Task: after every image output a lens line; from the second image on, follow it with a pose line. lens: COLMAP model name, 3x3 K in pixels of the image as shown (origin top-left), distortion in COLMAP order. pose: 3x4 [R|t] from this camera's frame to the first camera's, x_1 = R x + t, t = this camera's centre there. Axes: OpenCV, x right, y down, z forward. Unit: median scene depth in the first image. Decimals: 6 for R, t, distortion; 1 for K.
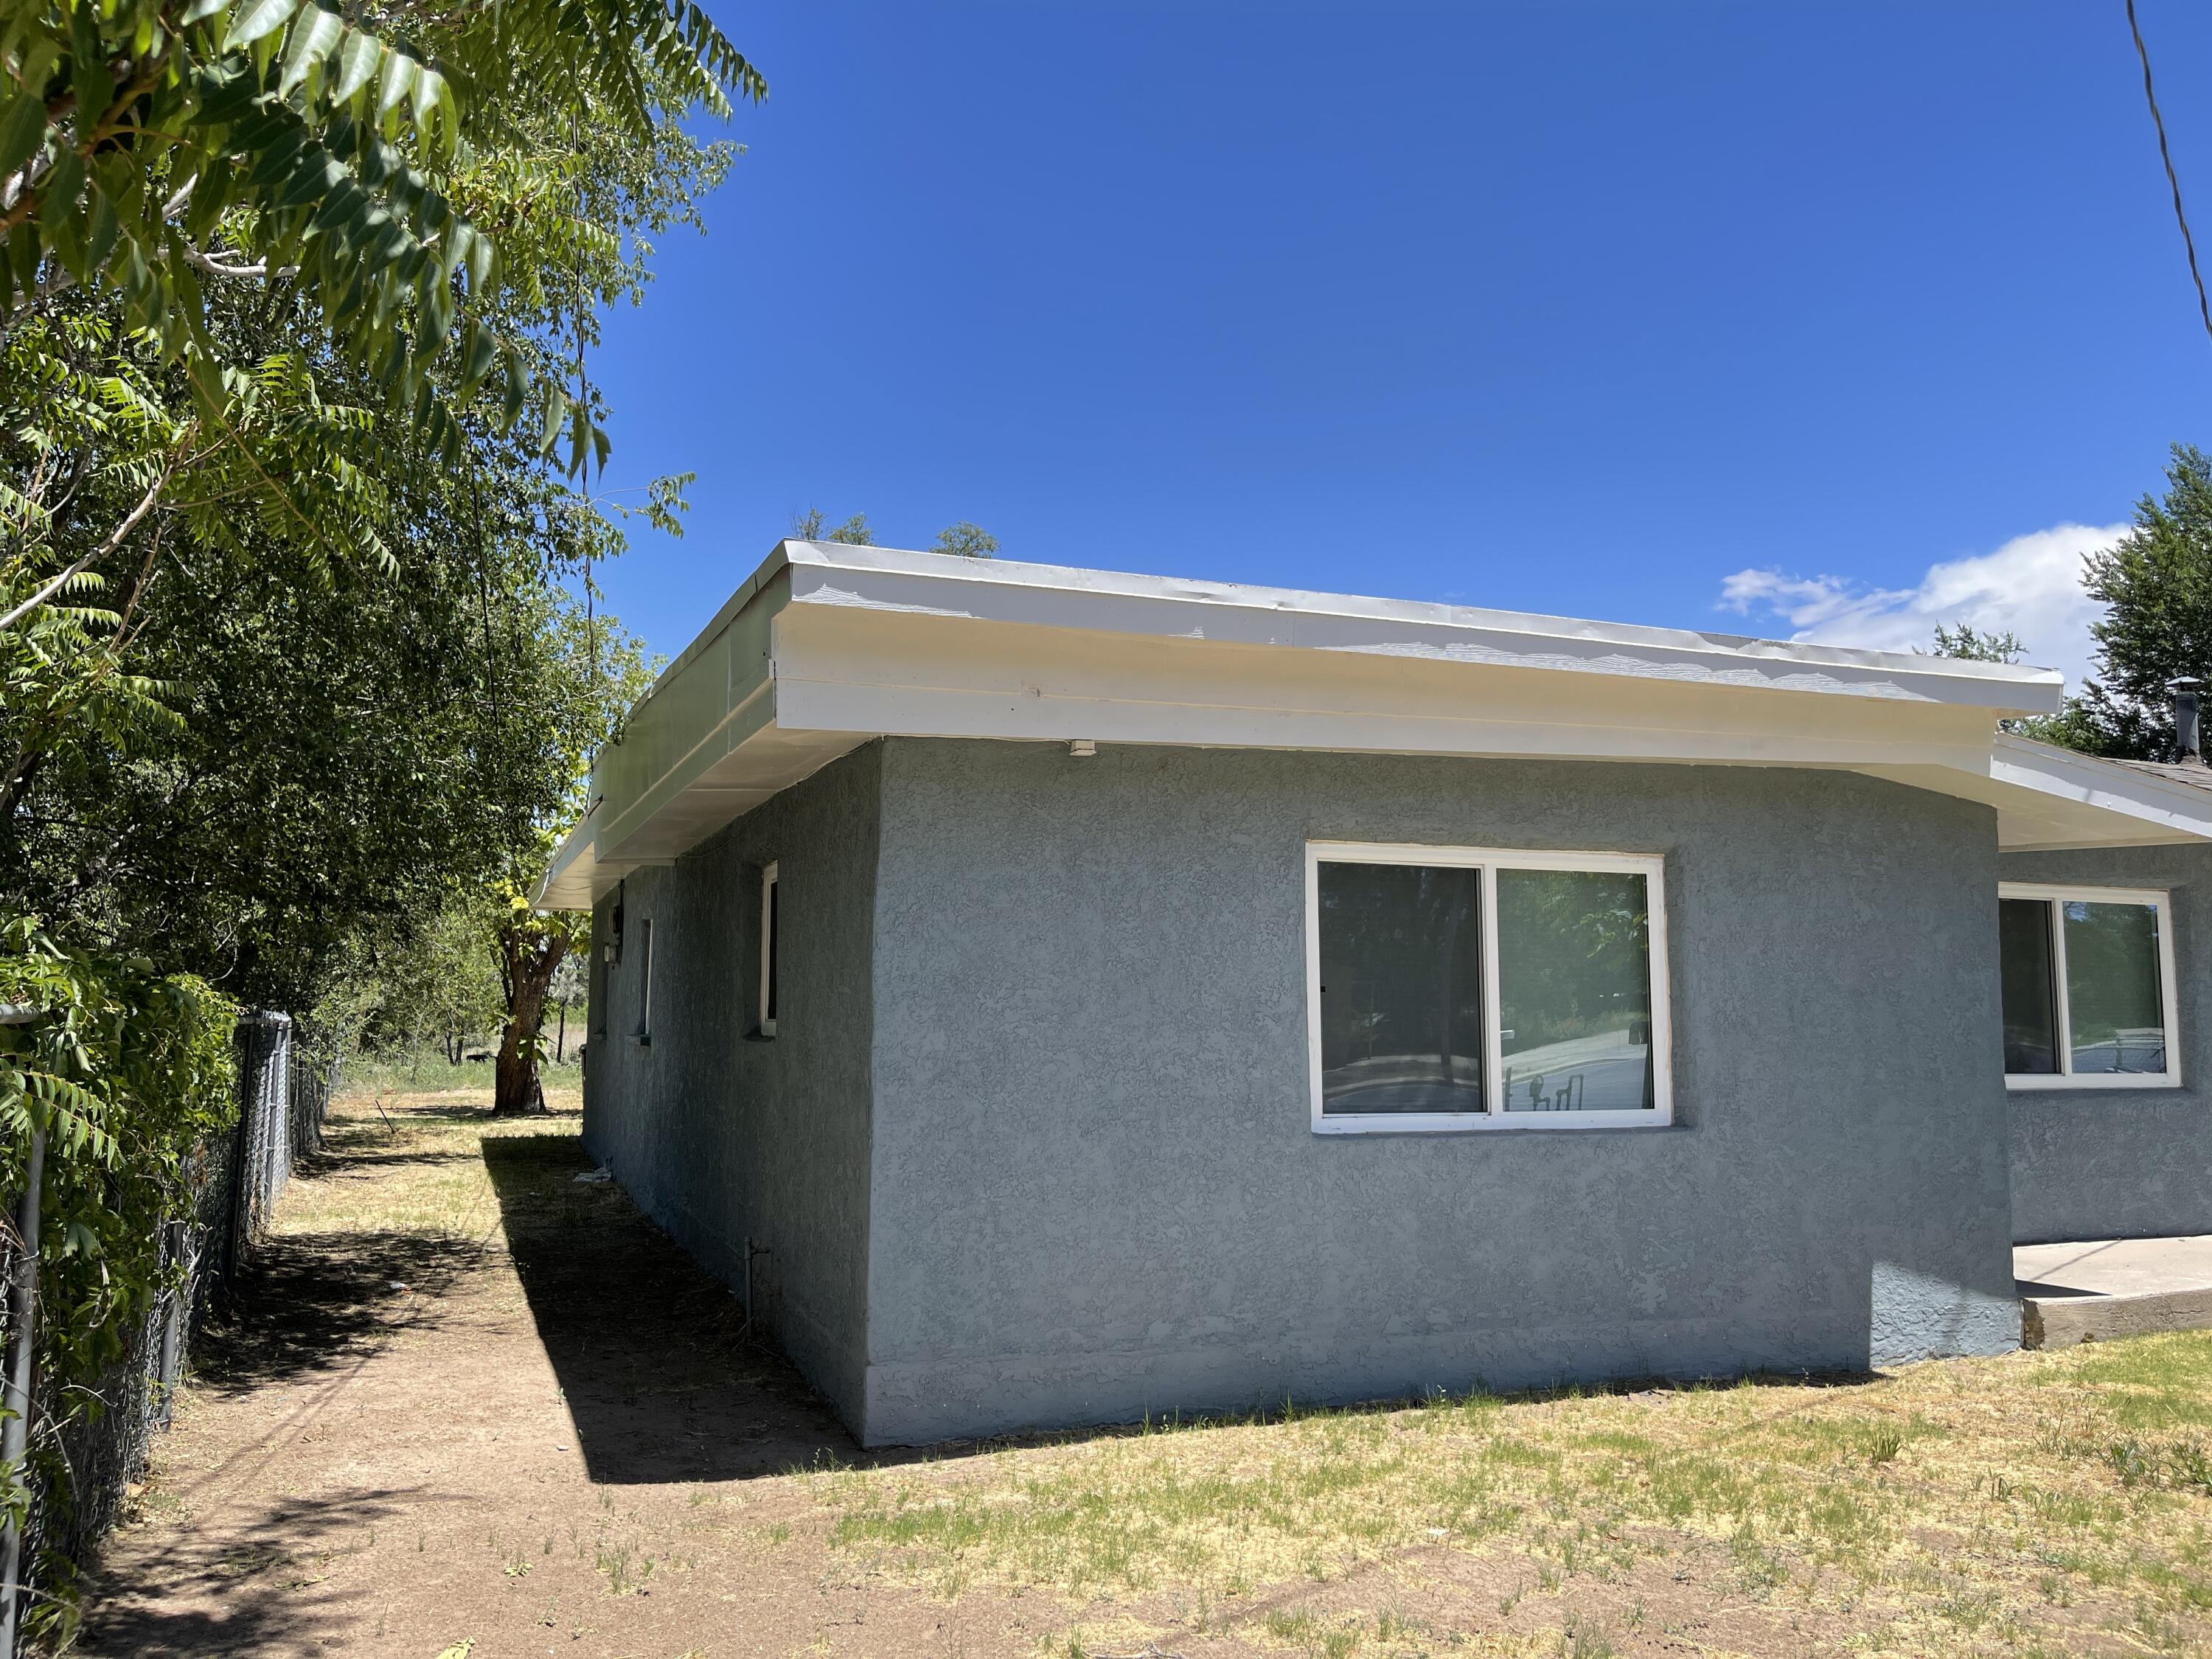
lens RADIAL K [[1671.4, 0, 1105.6], [0, 1671.4, 822.8], [0, 0, 1]] dist [0.040414, -0.007231]
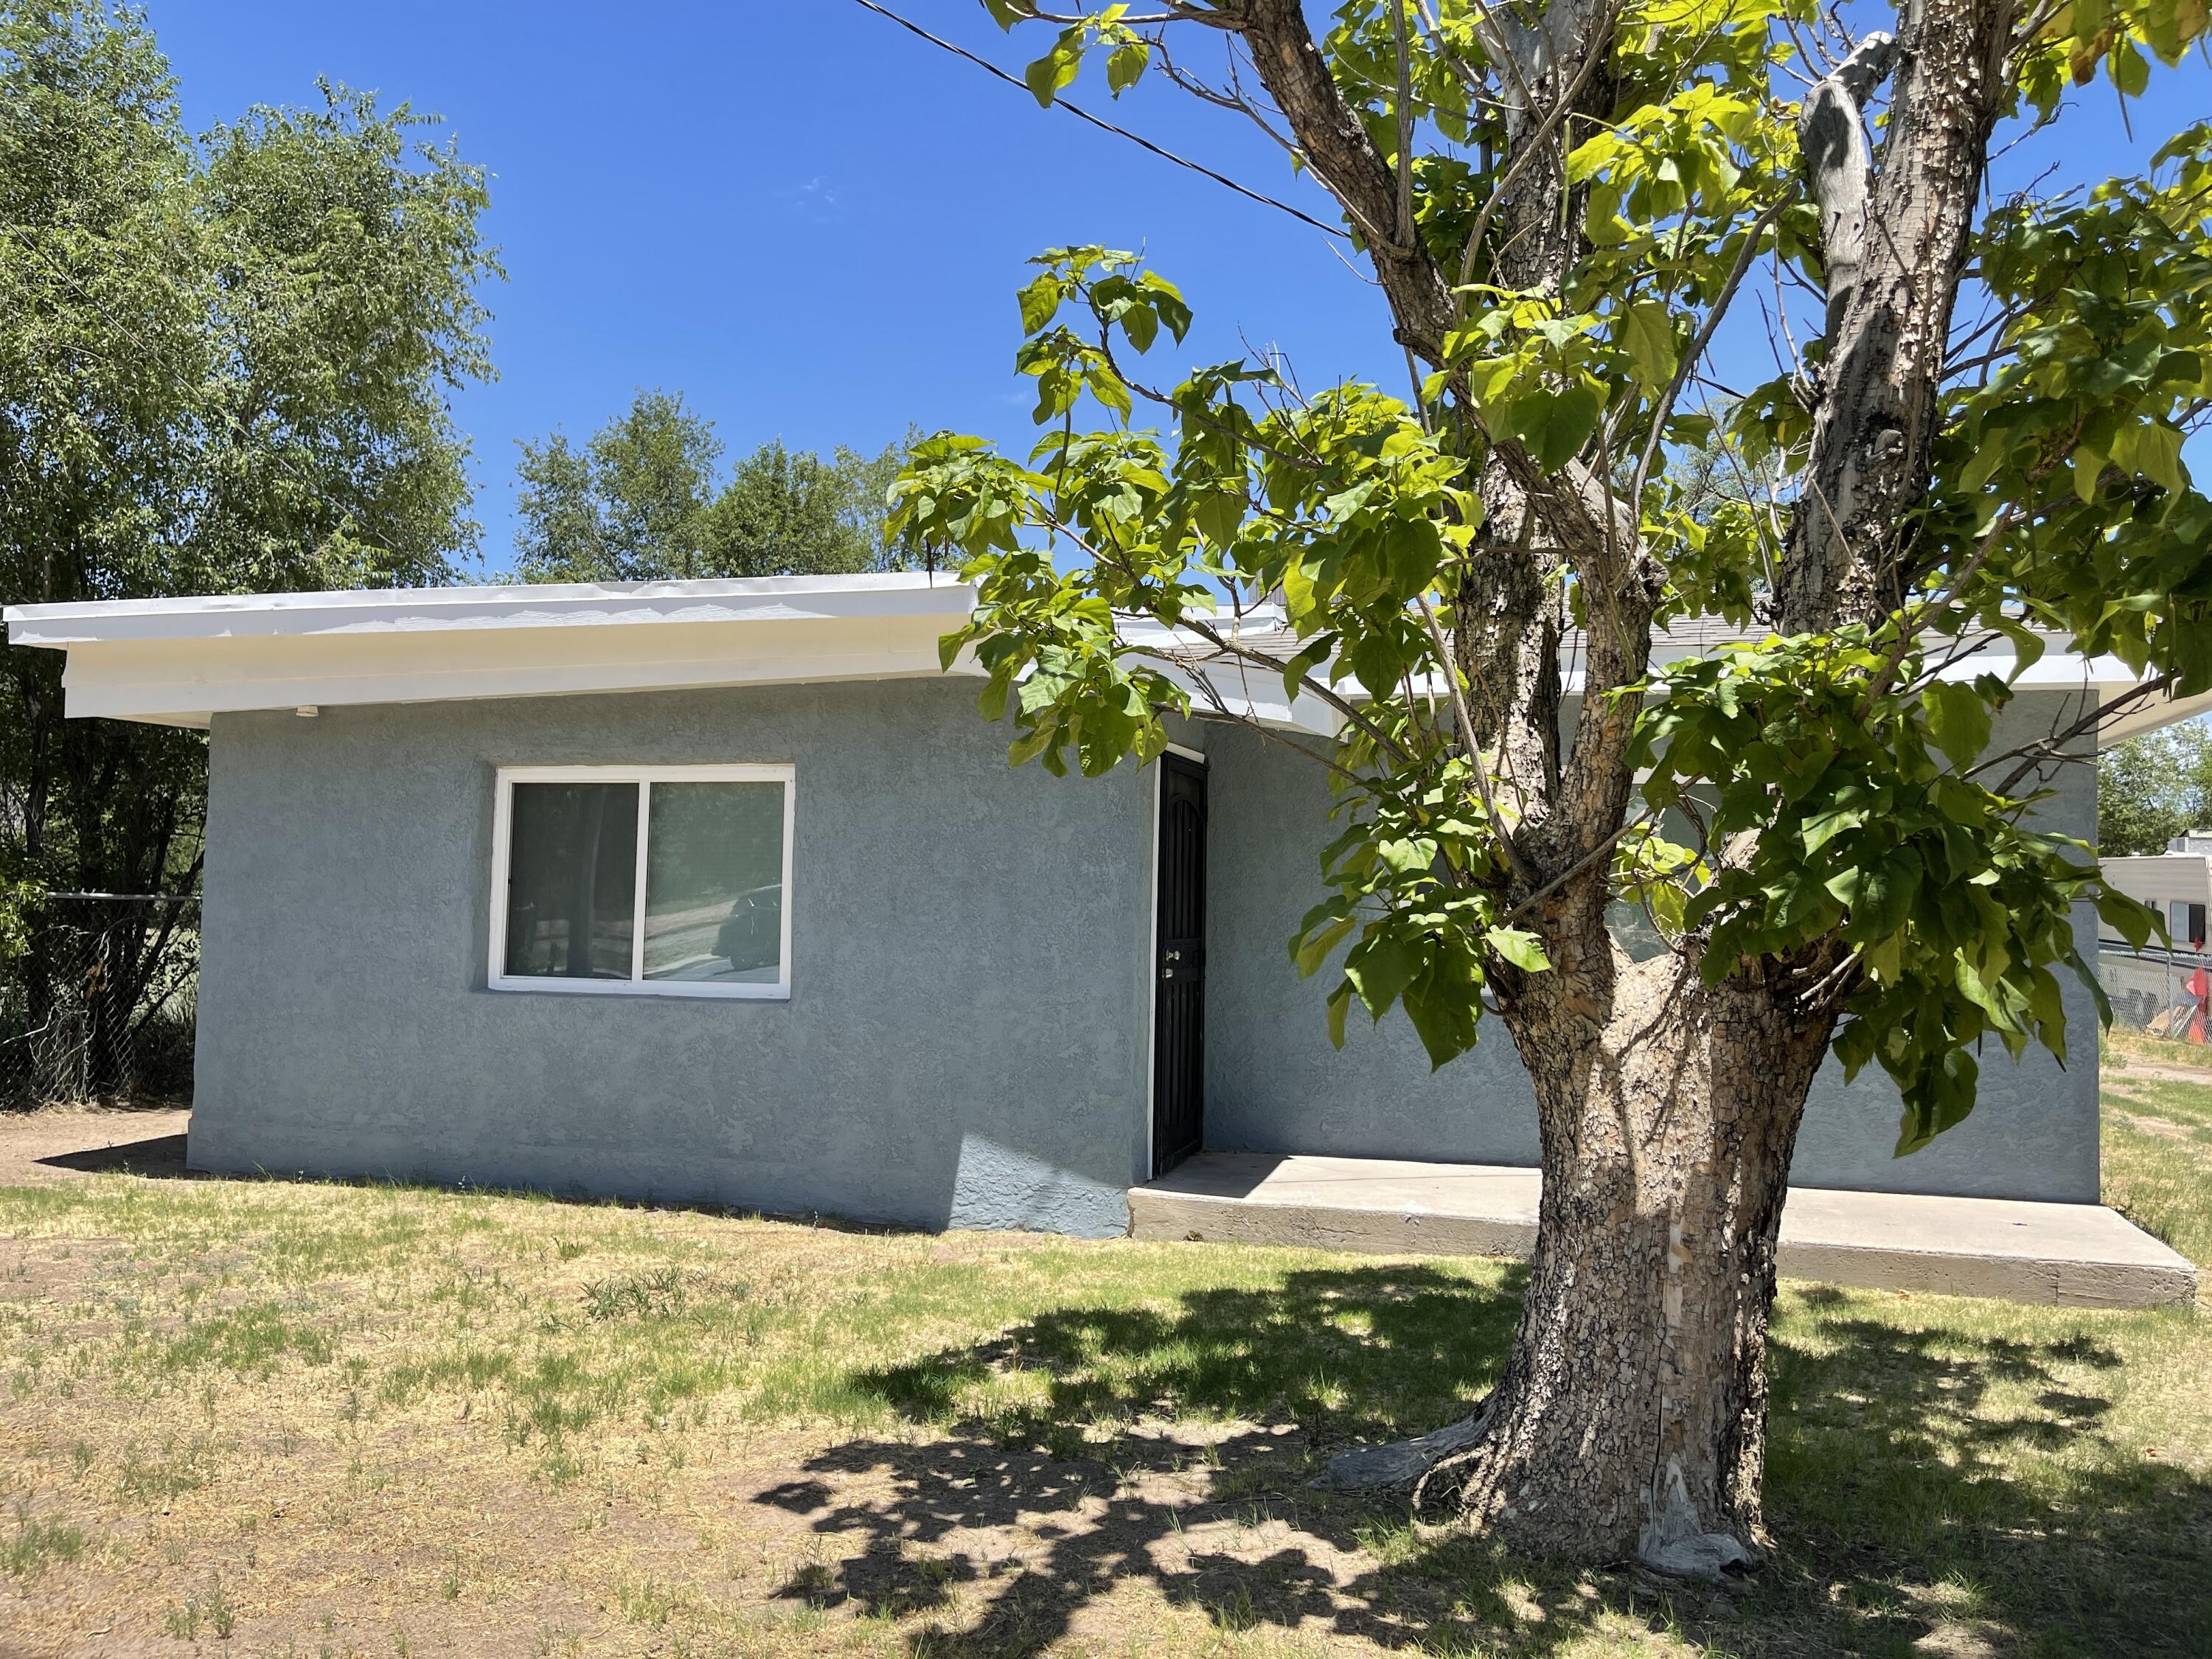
lens RADIAL K [[1671.4, 0, 1106.2], [0, 1671.4, 822.1], [0, 0, 1]] dist [0.040414, -0.007231]
pose [[0.796667, -0.021081, -0.604050, 1.233777], [0.053724, 0.997906, 0.036028, 0.030153], [0.602026, -0.061154, 0.796131, 0.229000]]
